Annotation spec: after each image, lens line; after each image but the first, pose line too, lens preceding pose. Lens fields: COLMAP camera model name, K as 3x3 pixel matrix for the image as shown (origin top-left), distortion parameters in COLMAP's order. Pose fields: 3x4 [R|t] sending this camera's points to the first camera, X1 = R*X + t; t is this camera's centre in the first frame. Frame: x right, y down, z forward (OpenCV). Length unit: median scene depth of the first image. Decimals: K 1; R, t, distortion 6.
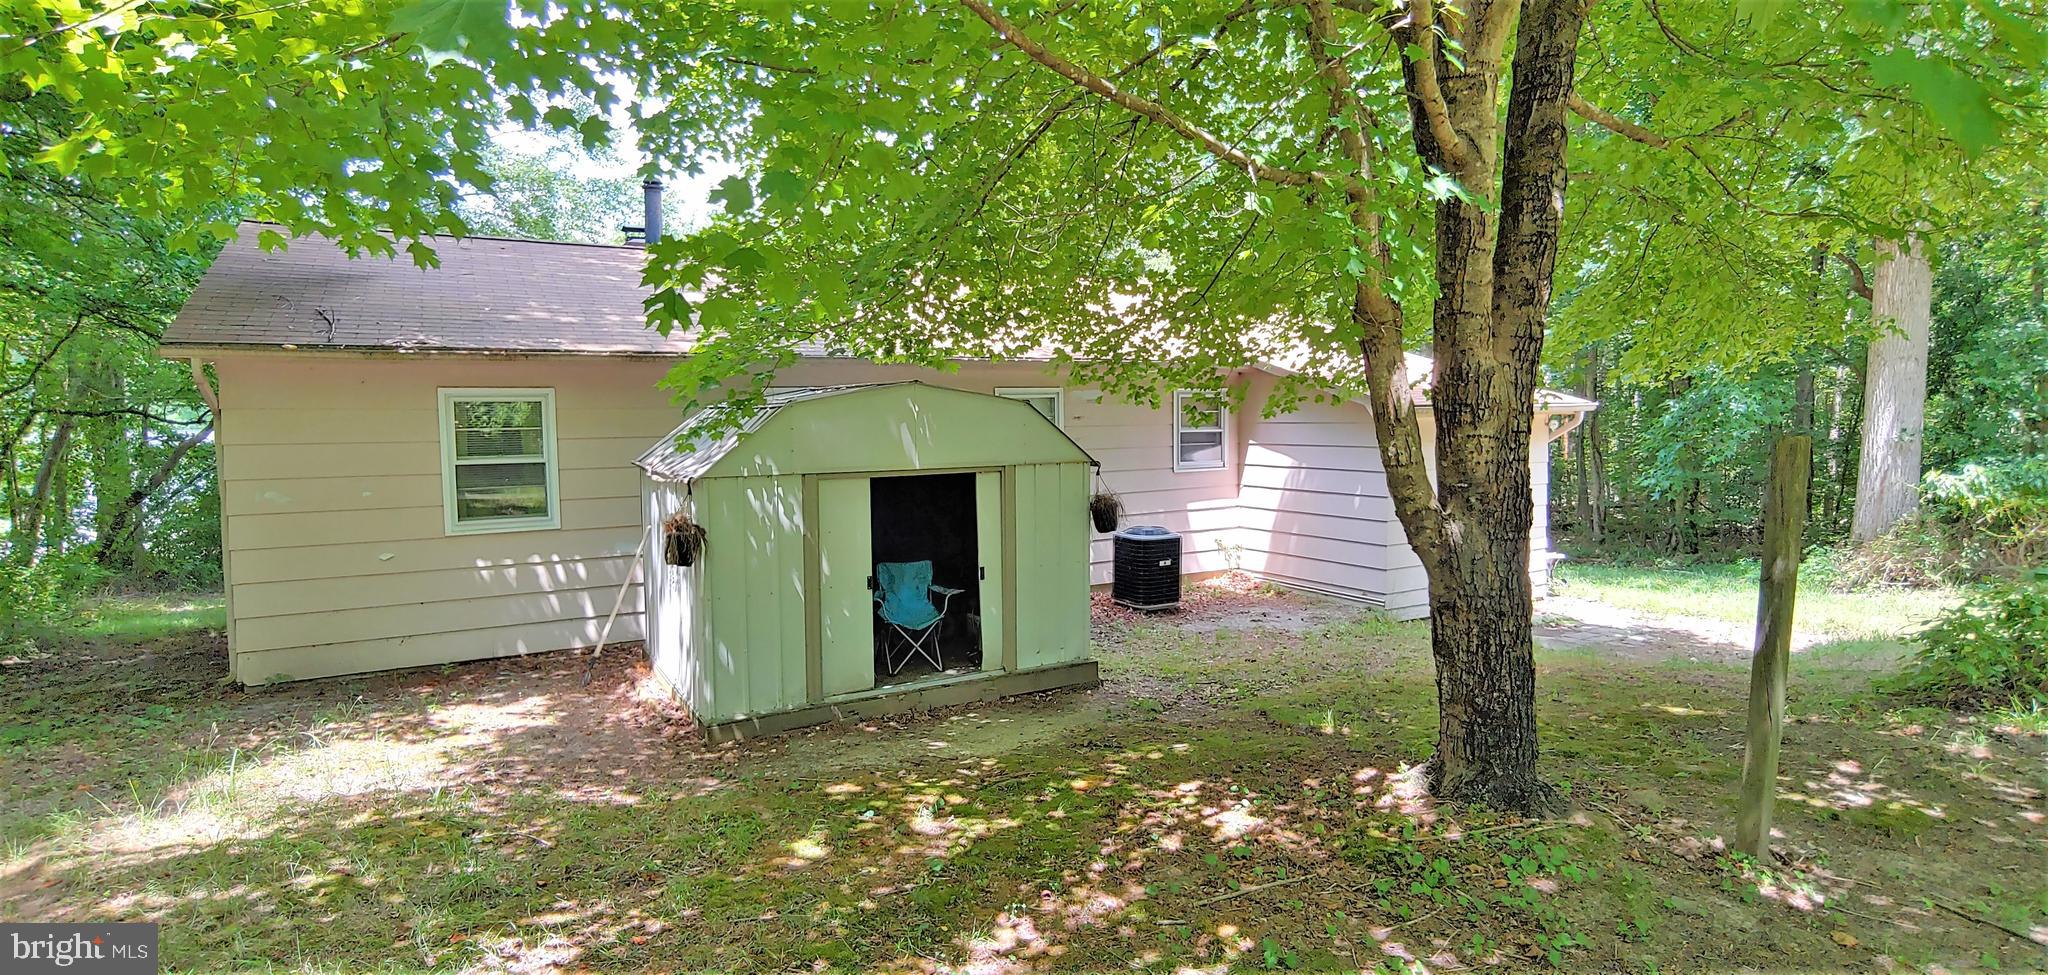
lens RADIAL K [[974.6, 0, 1024.0], [0, 974.6, 487.5], [0, 0, 1]] dist [-0.003147, -0.000041]
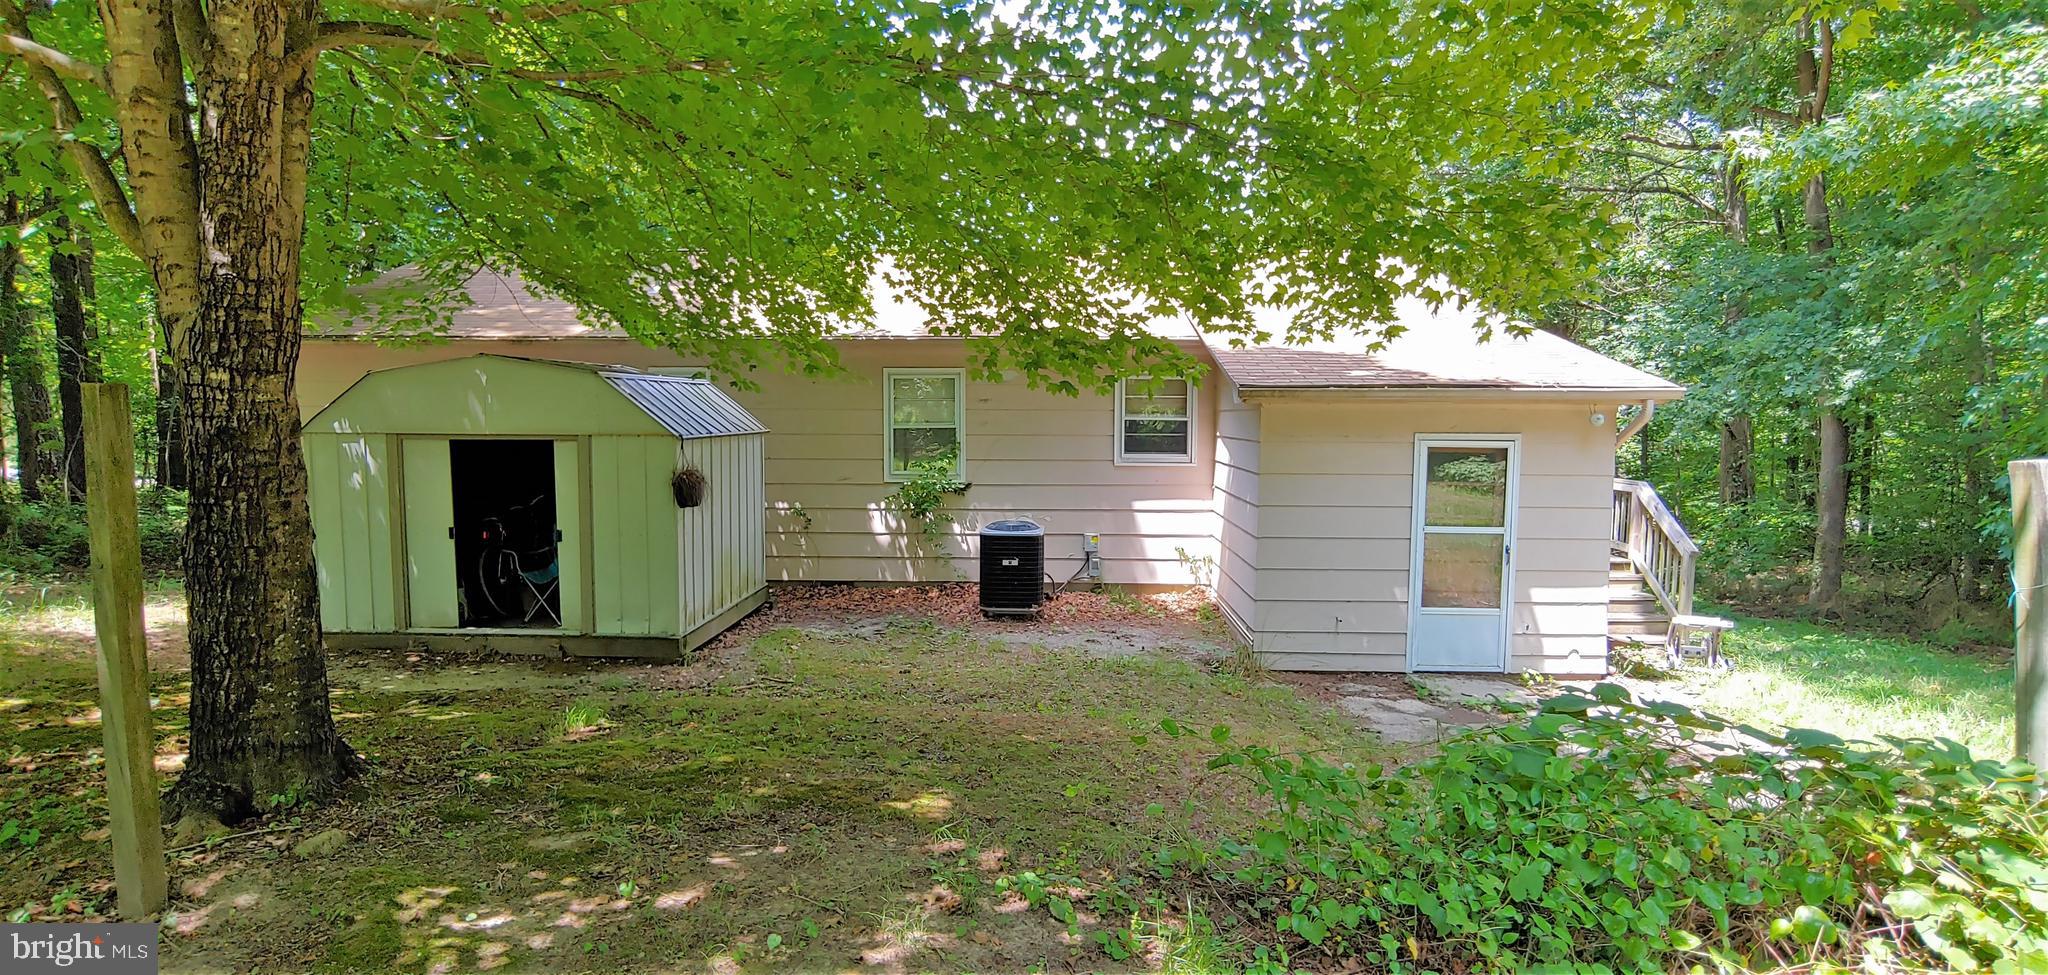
lens RADIAL K [[974.6, 0, 1024.0], [0, 974.6, 487.5], [0, 0, 1]] dist [-0.003147, -0.000041]
pose [[0.842719, 0.059822, -0.535020, 0.939124], [-0.057460, 0.998125, 0.021096, -0.015372], [0.535279, 0.012964, 0.844576, 0.379008]]
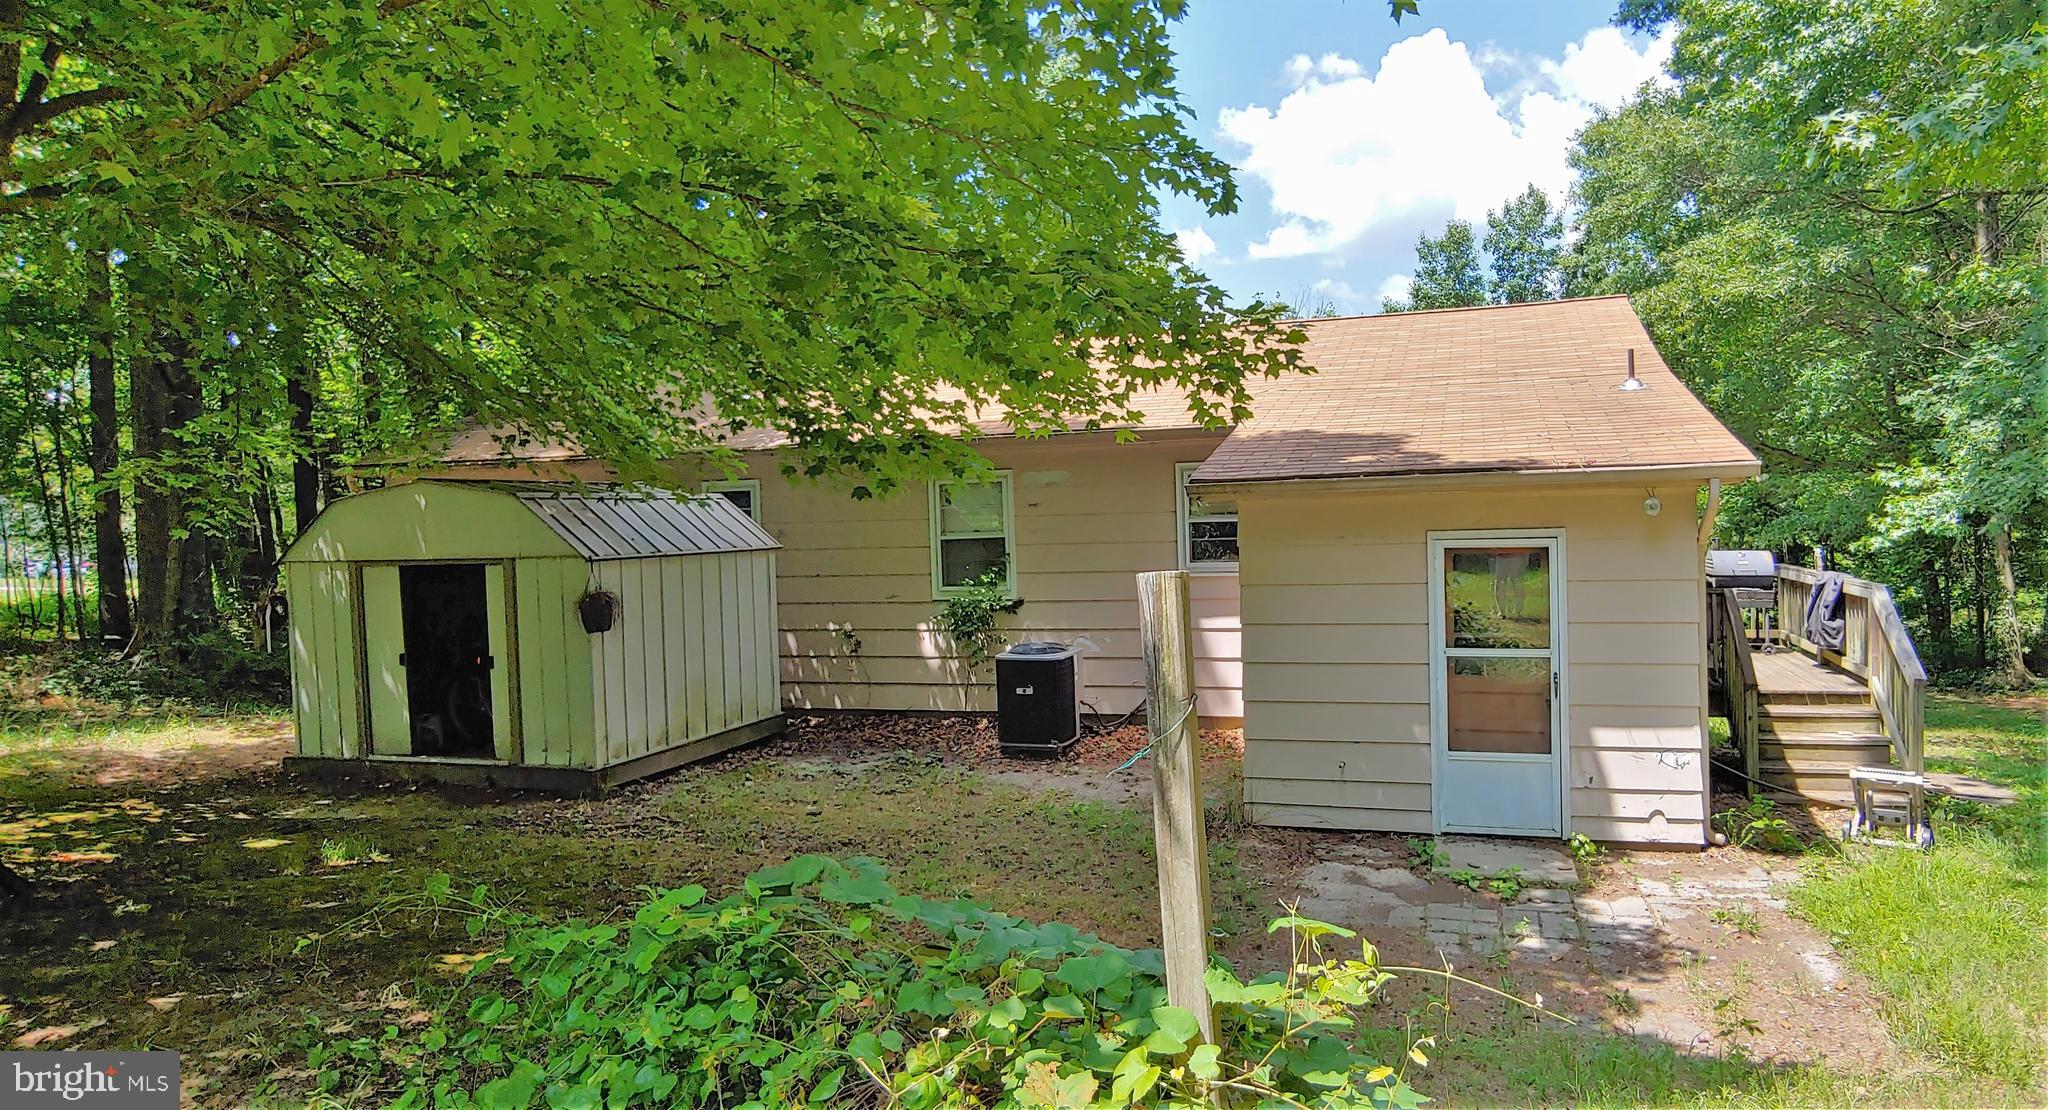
lens RADIAL K [[1115.6, 0, 1024.2], [0, 1115.6, 545.6], [0, 0, 1]] dist [-0.006600, -0.001511]
pose [[0.695476, 0.013044, -0.718431, 1.186051], [-0.036671, 0.999177, -0.017358, -0.034864], [0.717613, 0.038417, 0.695382, 0.582111]]
